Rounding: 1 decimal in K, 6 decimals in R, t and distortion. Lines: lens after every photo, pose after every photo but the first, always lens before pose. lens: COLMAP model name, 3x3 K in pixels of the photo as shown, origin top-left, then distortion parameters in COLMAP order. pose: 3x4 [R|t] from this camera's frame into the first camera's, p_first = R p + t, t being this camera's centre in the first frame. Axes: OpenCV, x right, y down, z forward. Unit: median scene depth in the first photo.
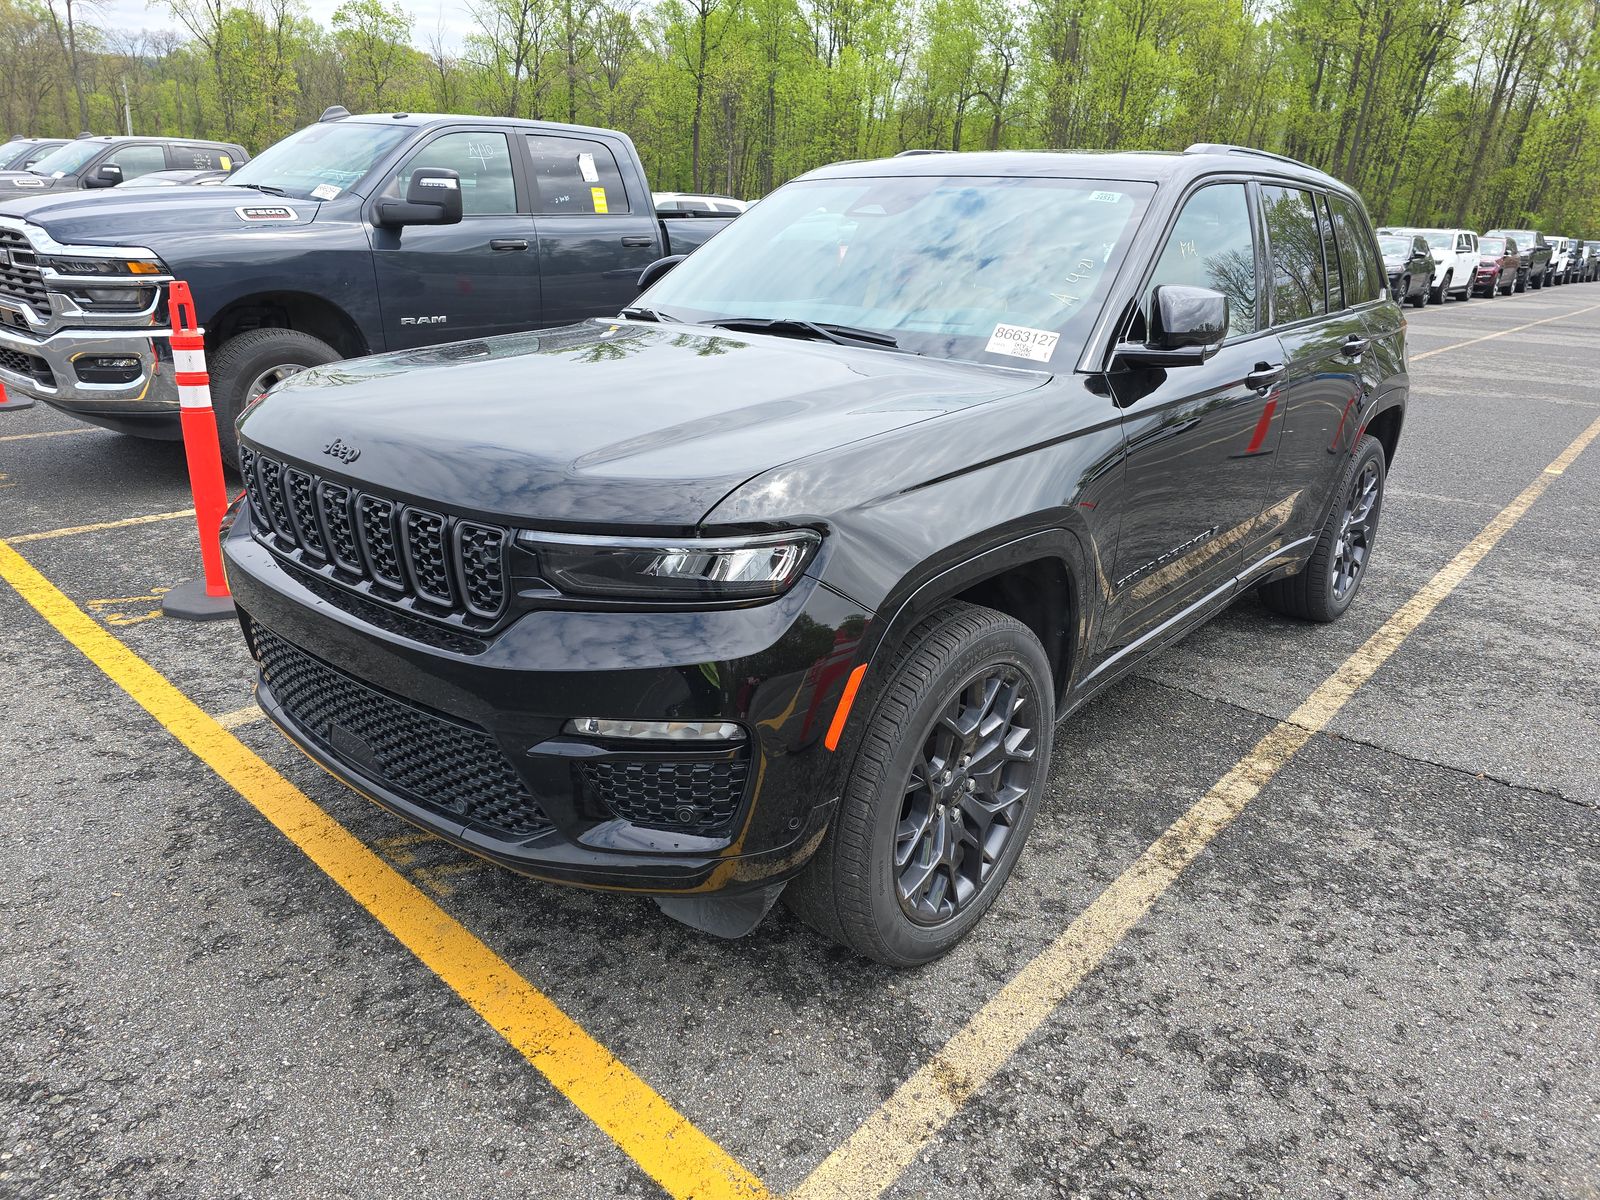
lens RADIAL K [[1074.7, 0, 801.2], [0, 1074.7, 607.1], [0, 0, 1]] dist [0.047382, -0.037850]
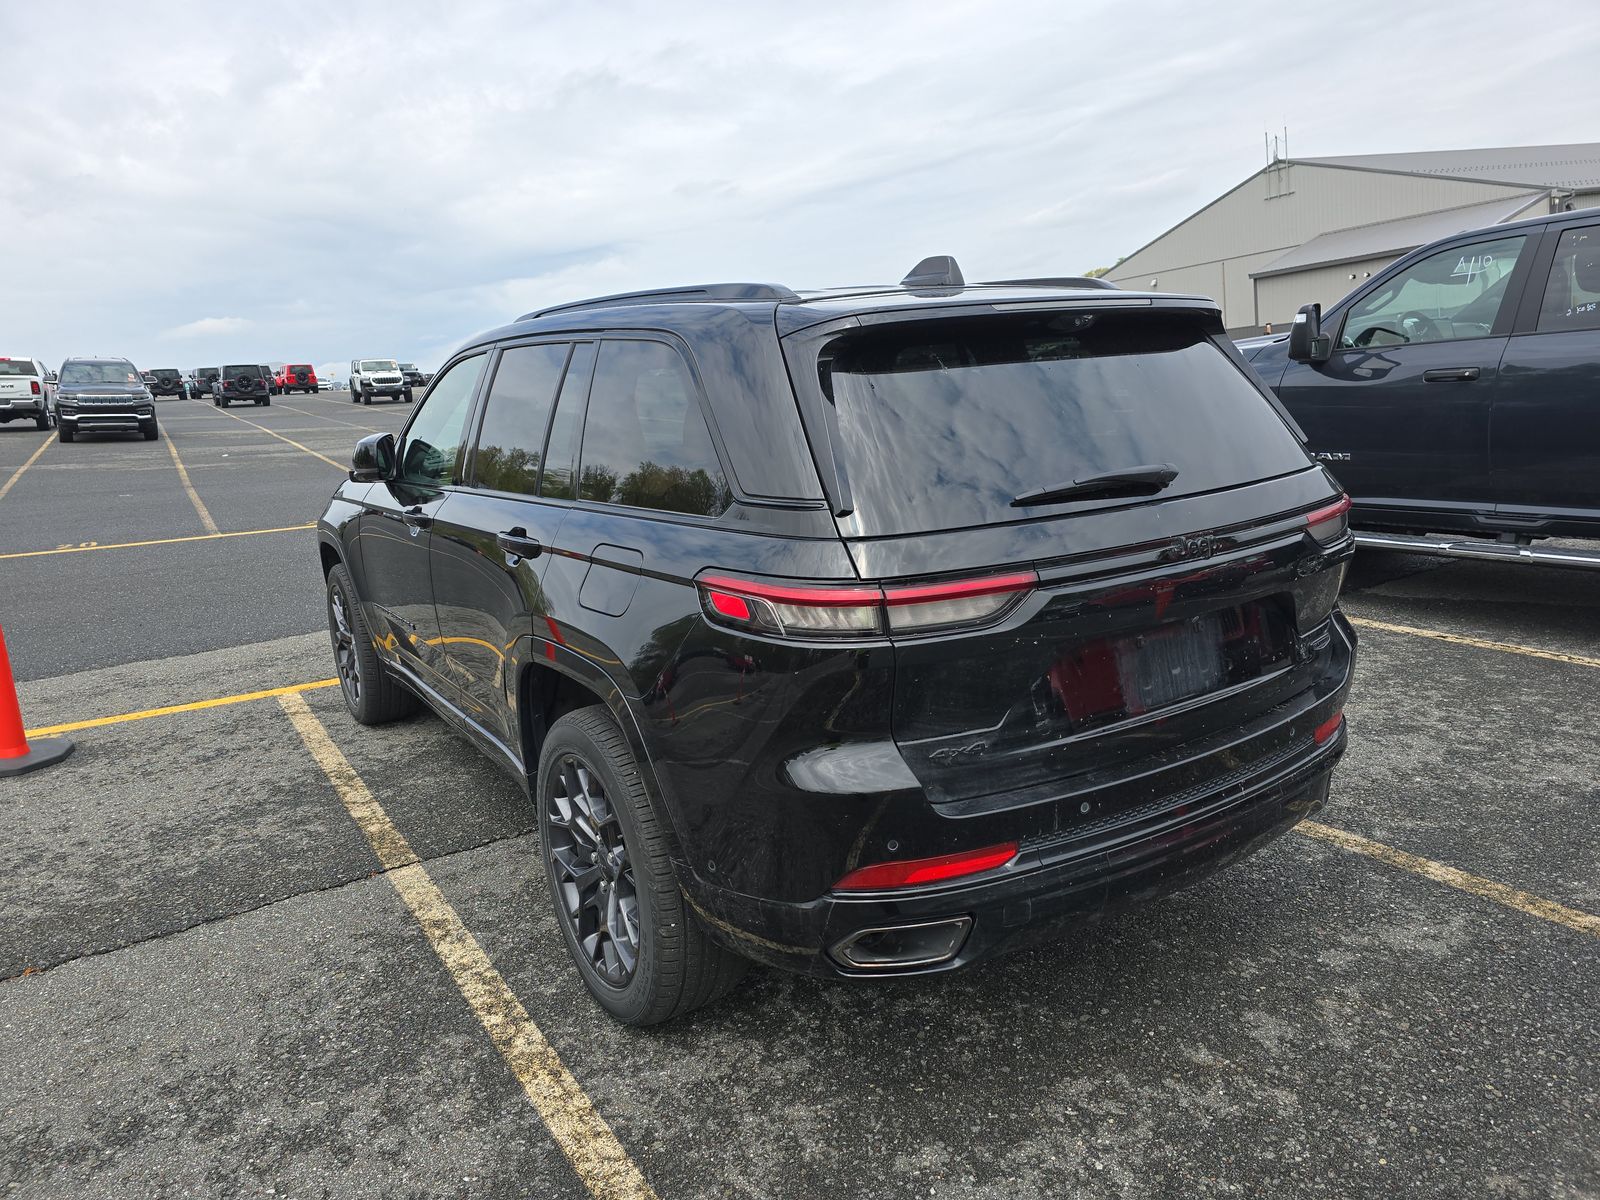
lens RADIAL K [[1074.7, 0, 785.6], [0, 1074.7, 604.3], [0, 0, 1]] dist [0.047382, -0.037850]
pose [[-0.299594, 0.191270, -0.934697, 1.512264], [-0.275769, 0.920519, 0.276759, -0.599291], [0.913342, 0.340676, -0.223036, 1.769731]]
